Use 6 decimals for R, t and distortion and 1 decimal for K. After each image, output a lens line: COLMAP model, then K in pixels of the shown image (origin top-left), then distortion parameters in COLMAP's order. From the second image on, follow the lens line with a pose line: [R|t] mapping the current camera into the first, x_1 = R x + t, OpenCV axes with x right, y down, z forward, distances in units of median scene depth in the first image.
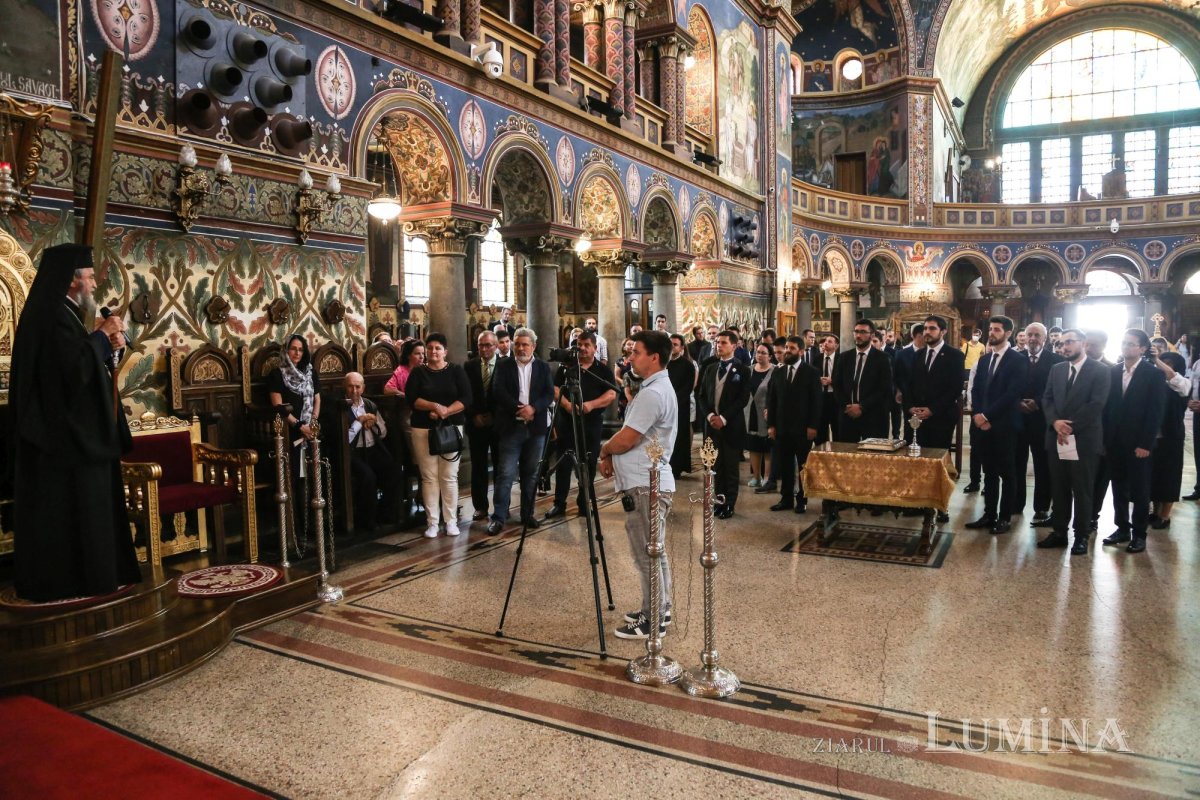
lens RADIAL K [[812.5, 0, 604.4], [0, 812.5, 395.7], [0, 0, 1]] dist [-0.127025, 0.068609]
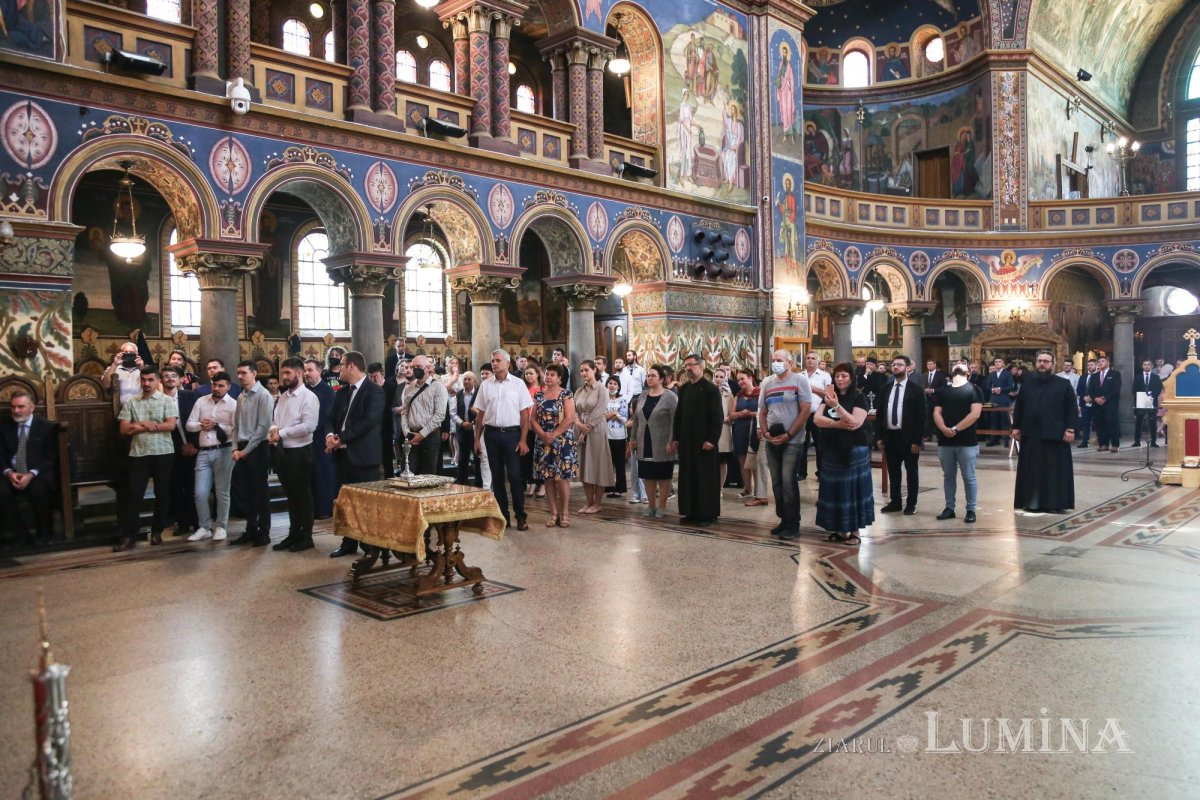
lens RADIAL K [[885.9, 0, 601.0], [0, 885.9, 404.0], [0, 0, 1]] dist [-0.099282, 0.071923]
pose [[0.963285, 0.003680, -0.268457, 0.498073], [-0.012908, 0.999385, -0.032614, 0.001223], [0.268171, 0.034882, 0.962739, 0.059268]]
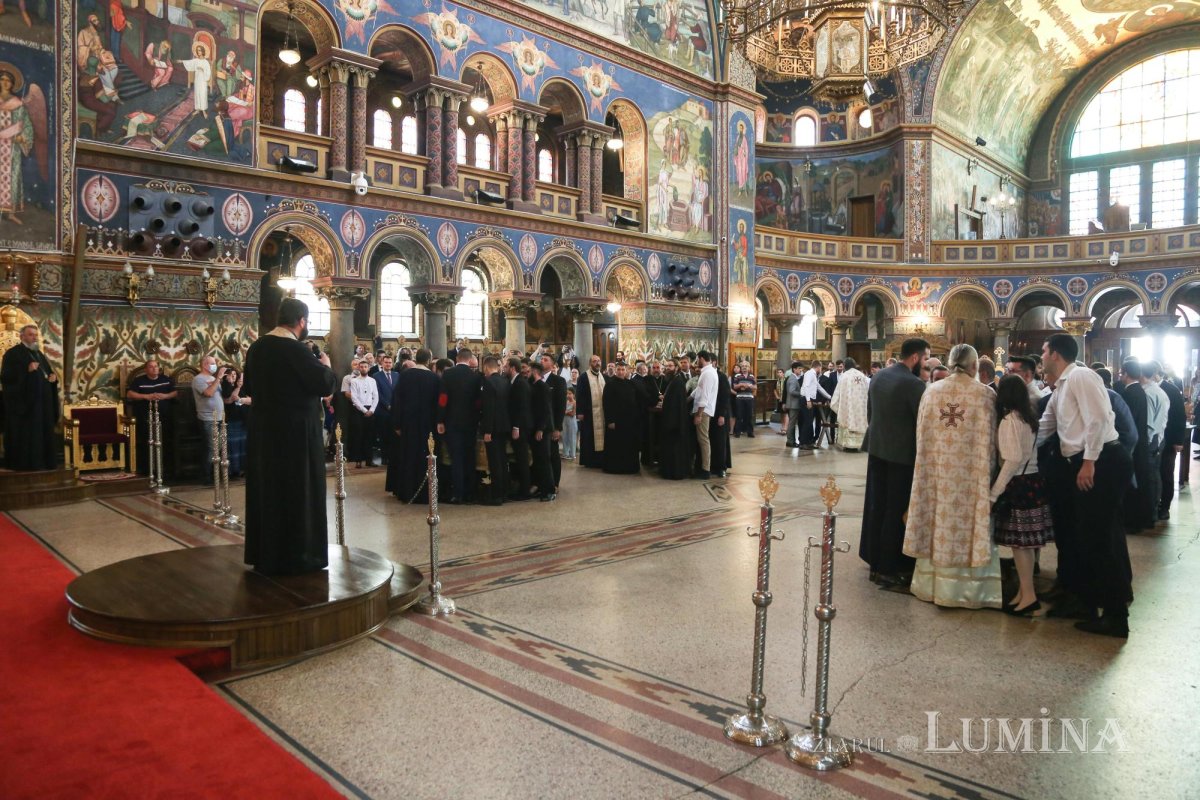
lens RADIAL K [[812.5, 0, 600.6], [0, 812.5, 401.2], [0, 0, 1]] dist [-0.127025, 0.068609]
pose [[0.961446, 0.027243, -0.273640, 0.617202], [-0.033473, 0.999275, -0.018125, 0.011834], [0.272947, 0.026586, 0.961662, -0.296513]]
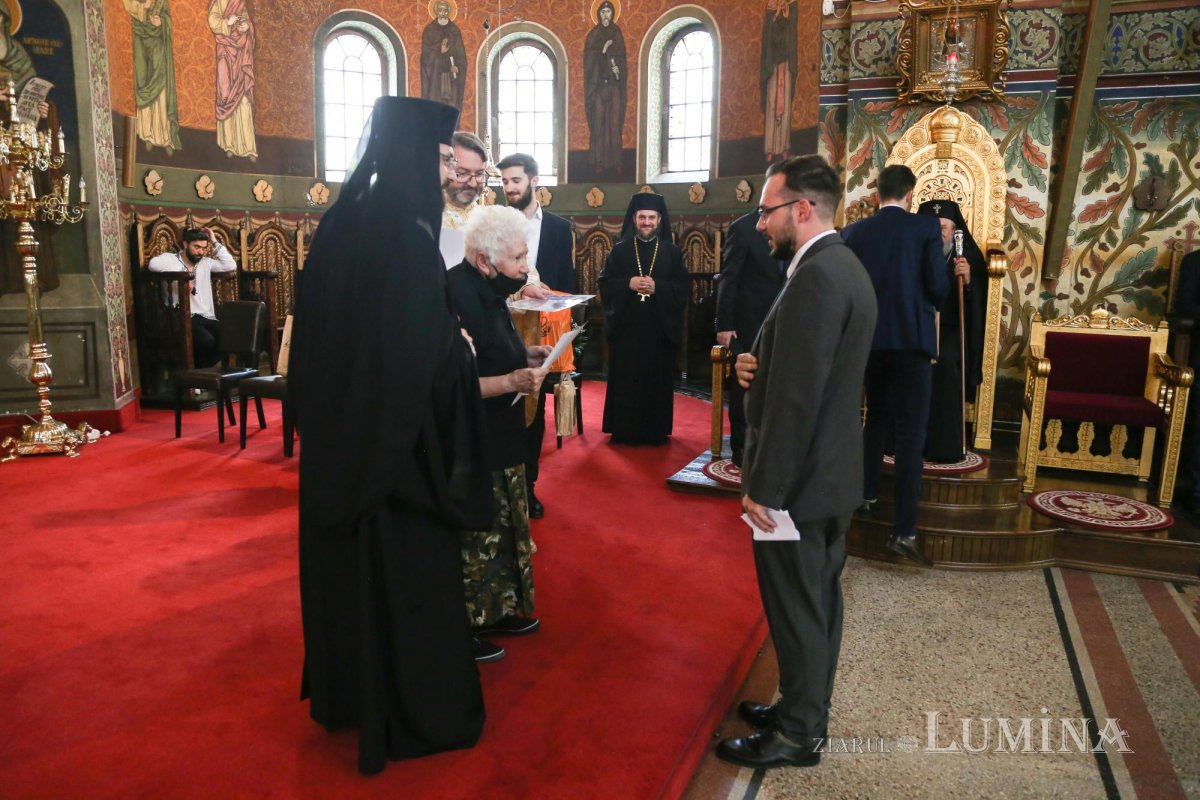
lens RADIAL K [[812.5, 0, 605.0], [0, 812.5, 397.2], [0, 0, 1]] dist [-0.127025, 0.068609]
pose [[0.091859, 0.187888, -0.977886, 0.126490], [-0.080614, 0.980217, 0.180763, 0.002225], [0.992504, 0.062226, 0.105188, 0.170842]]
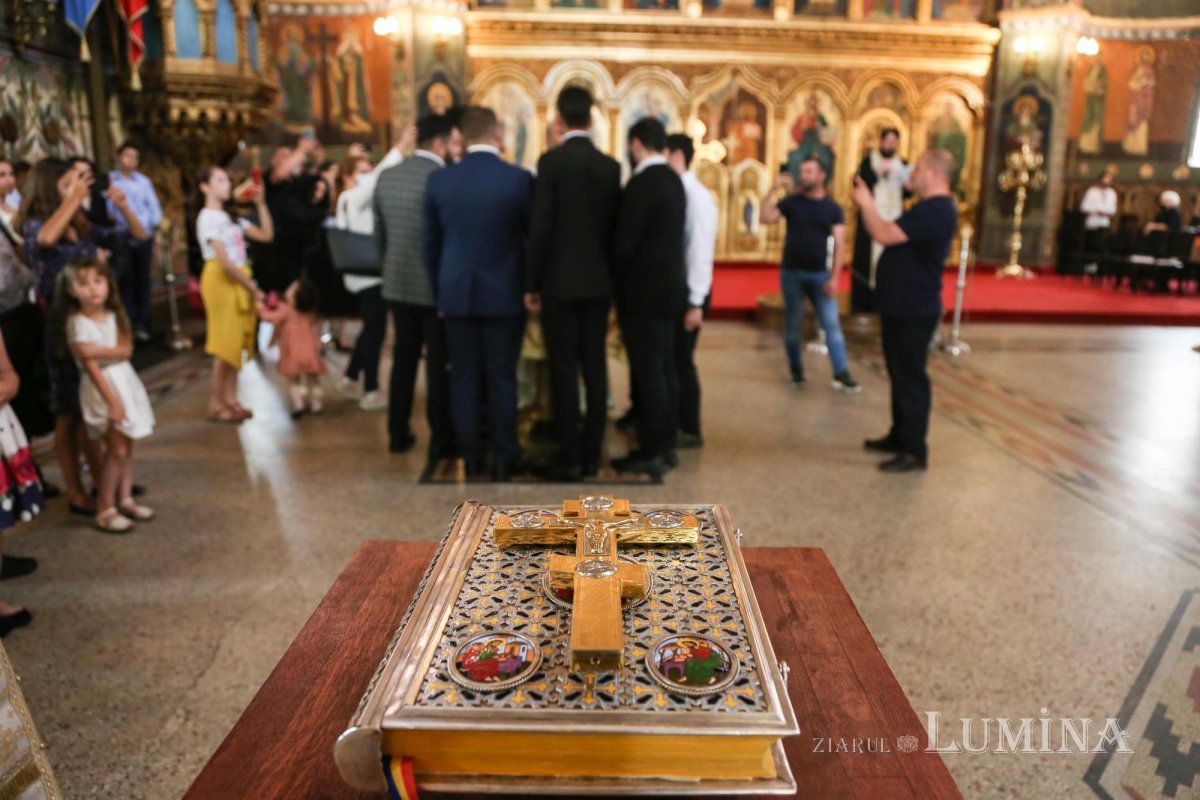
lens RADIAL K [[812.5, 0, 598.1], [0, 812.5, 393.0], [0, 0, 1]] dist [-0.127025, 0.068609]
pose [[-0.862266, 0.121982, -0.491546, 0.888337], [-0.035384, 0.953680, 0.298736, -0.028138], [0.505217, 0.274983, -0.818009, 0.654892]]
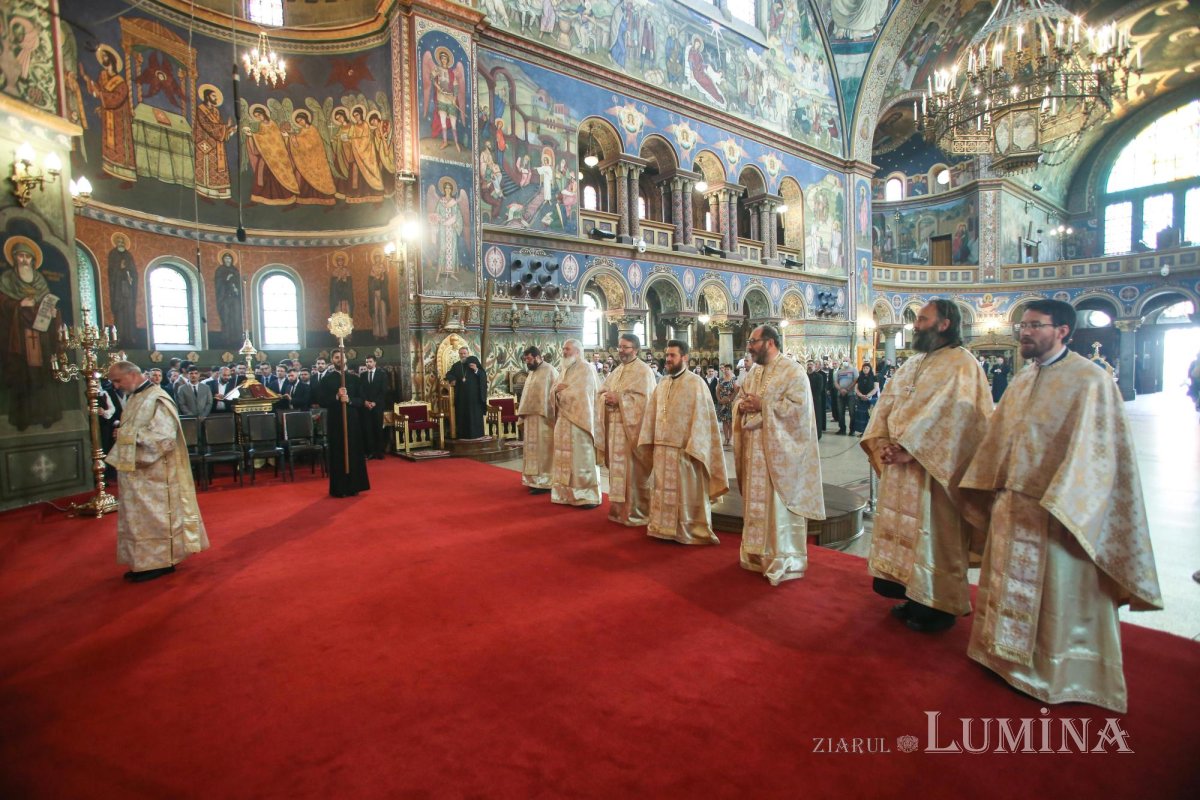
lens RADIAL K [[576.0, 0, 598.0], [0, 576.0, 401.9], [0, 0, 1]] dist [-0.071500, 0.028347]
pose [[0.913304, 0.011946, -0.407103, 0.352265], [-0.013075, 0.999915, 0.000009, 0.027635], [0.407068, 0.005315, 0.913382, -0.468467]]
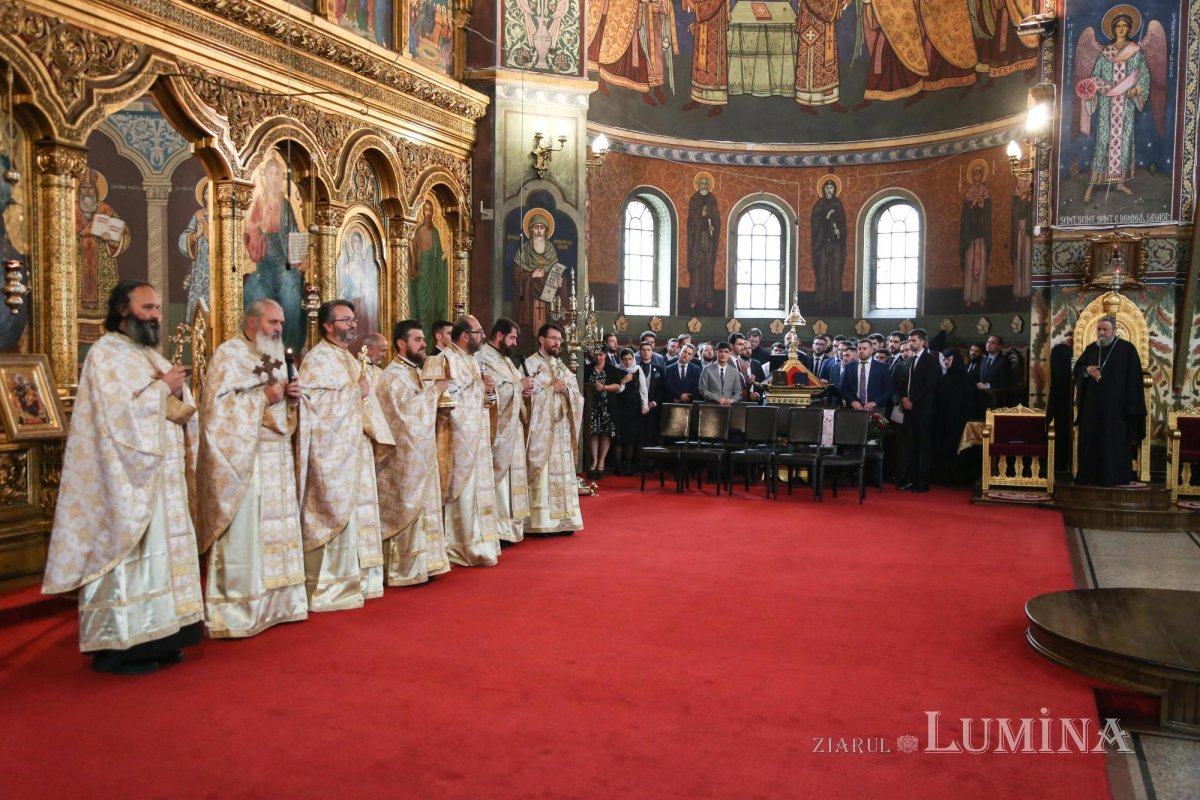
lens RADIAL K [[1148.4, 0, 605.3], [0, 1148.4, 393.4], [0, 0, 1]] dist [0.035733, 0.000000]
pose [[0.138929, 0.047114, -0.989181, 0.785852], [-0.081786, 0.996001, 0.035952, 0.007587], [0.986919, 0.075906, 0.142226, -0.276446]]
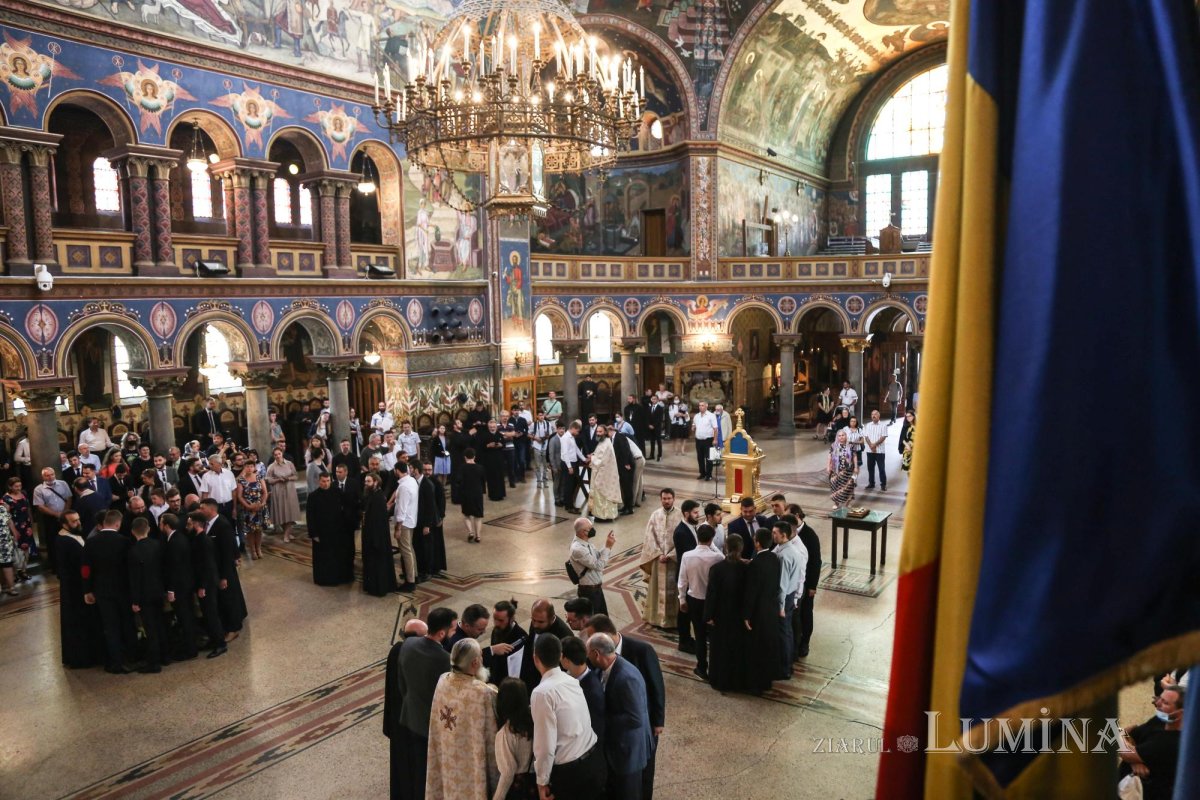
lens RADIAL K [[812.5, 0, 607.6], [0, 812.5, 403.3], [0, 0, 1]] dist [-0.127025, 0.068609]
pose [[0.993430, 0.008449, -0.114133, 0.849632], [-0.002563, 0.998663, 0.051623, -0.224778], [0.114416, -0.050991, 0.992123, -0.228233]]
